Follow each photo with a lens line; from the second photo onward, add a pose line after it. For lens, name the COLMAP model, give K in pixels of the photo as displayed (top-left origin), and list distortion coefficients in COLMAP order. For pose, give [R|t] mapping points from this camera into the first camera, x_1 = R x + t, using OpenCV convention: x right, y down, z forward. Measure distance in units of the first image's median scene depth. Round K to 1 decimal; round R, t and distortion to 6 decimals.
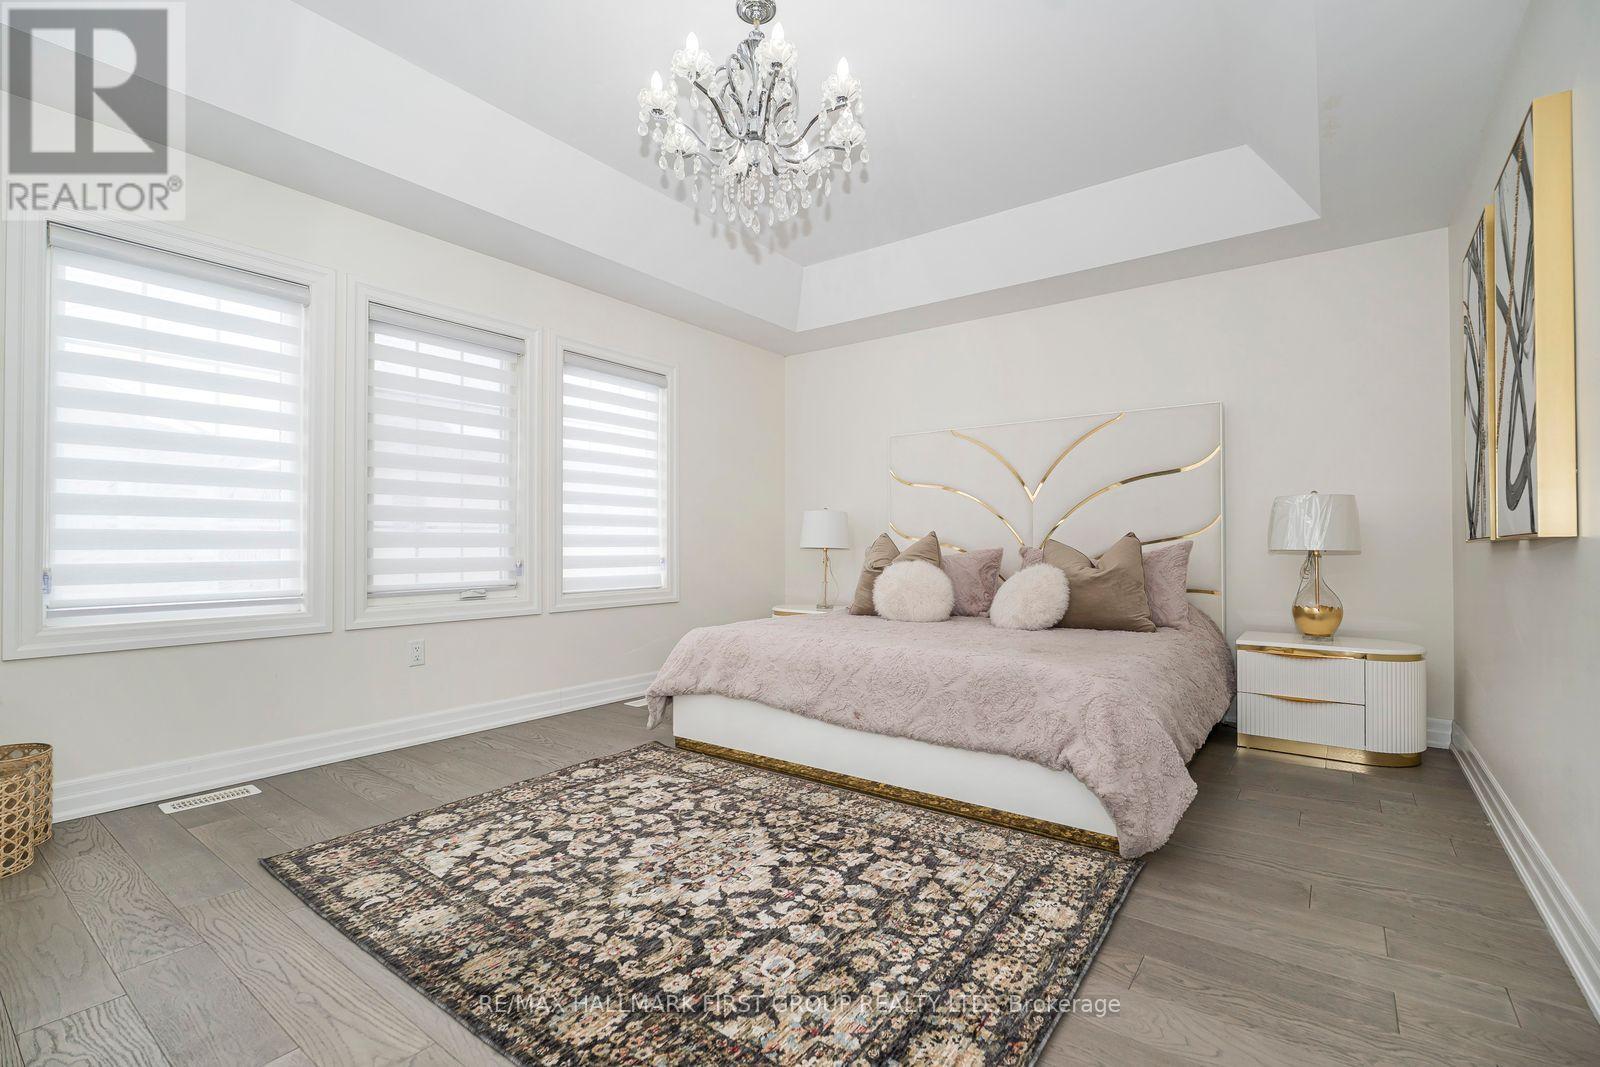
lens RADIAL K [[728.2, 0, 917.4], [0, 728.2, 534.1], [0, 0, 1]] dist [-0.005793, -0.000126]
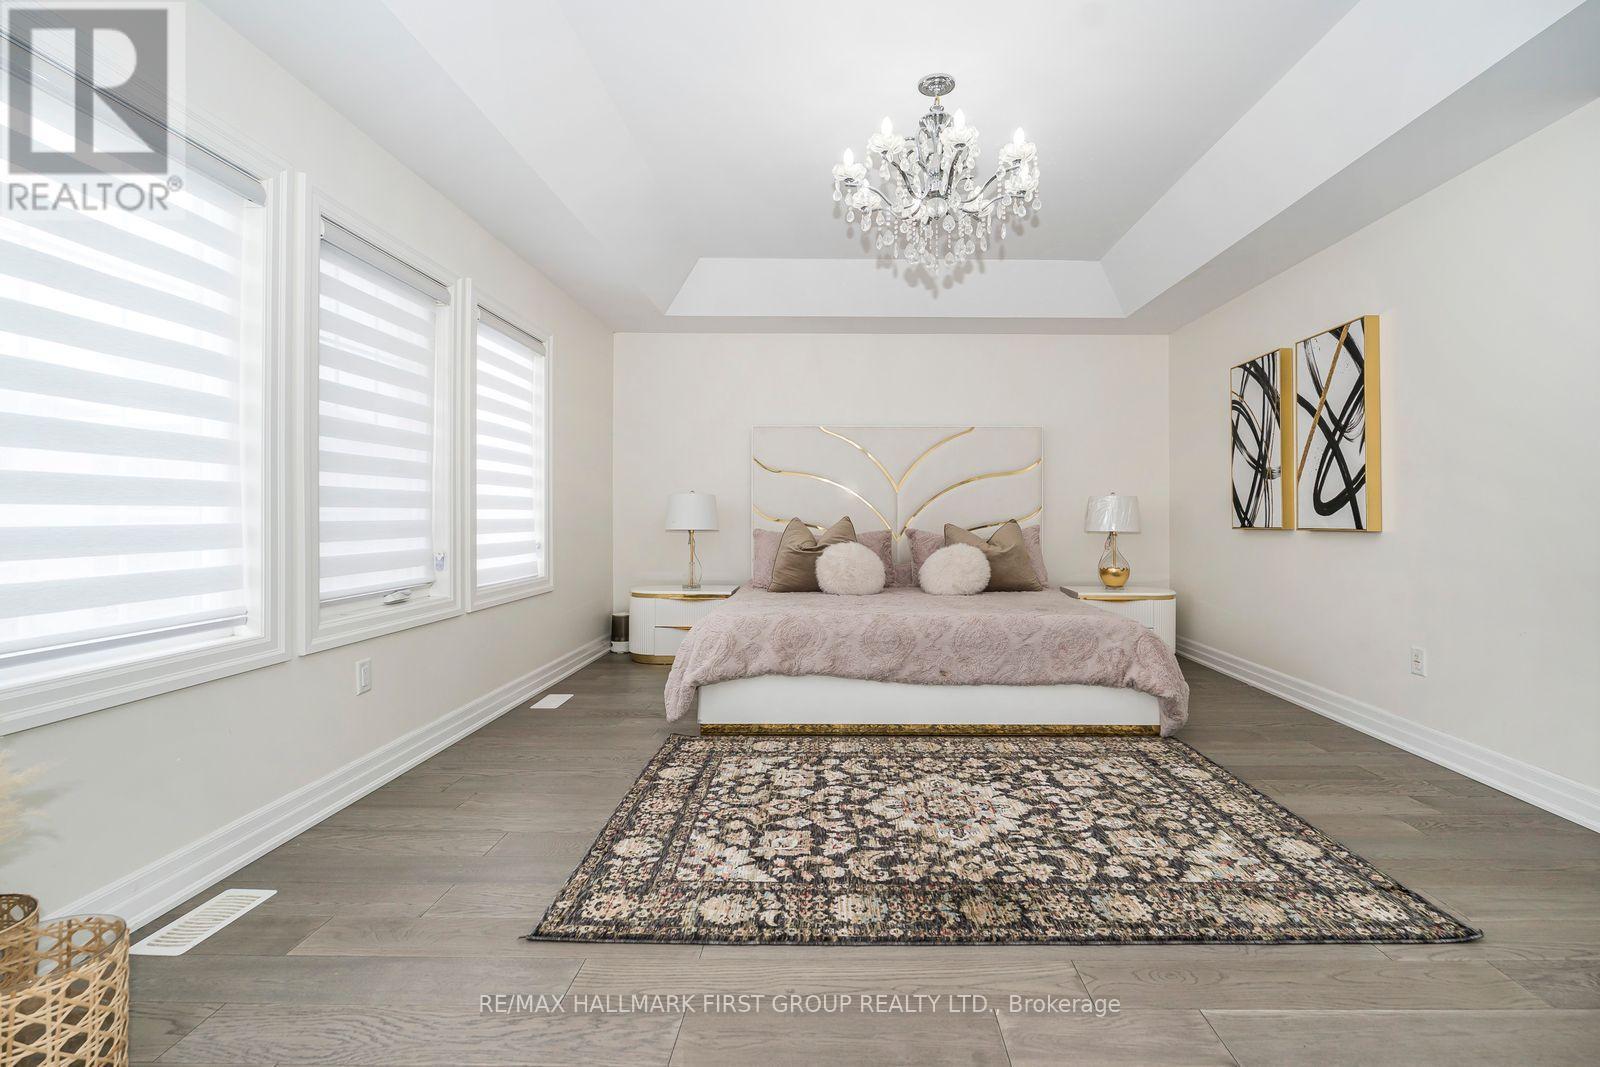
lens RADIAL K [[661.6, 0, 889.7], [0, 661.6, 504.3], [0, 0, 1]] dist [-0.002495, -0.000319]
pose [[0.830583, 0.010810, 0.556789, -0.802287], [-0.010463, 0.999938, -0.003805, -0.031065], [-0.556796, -0.002666, 0.830645, 0.127511]]
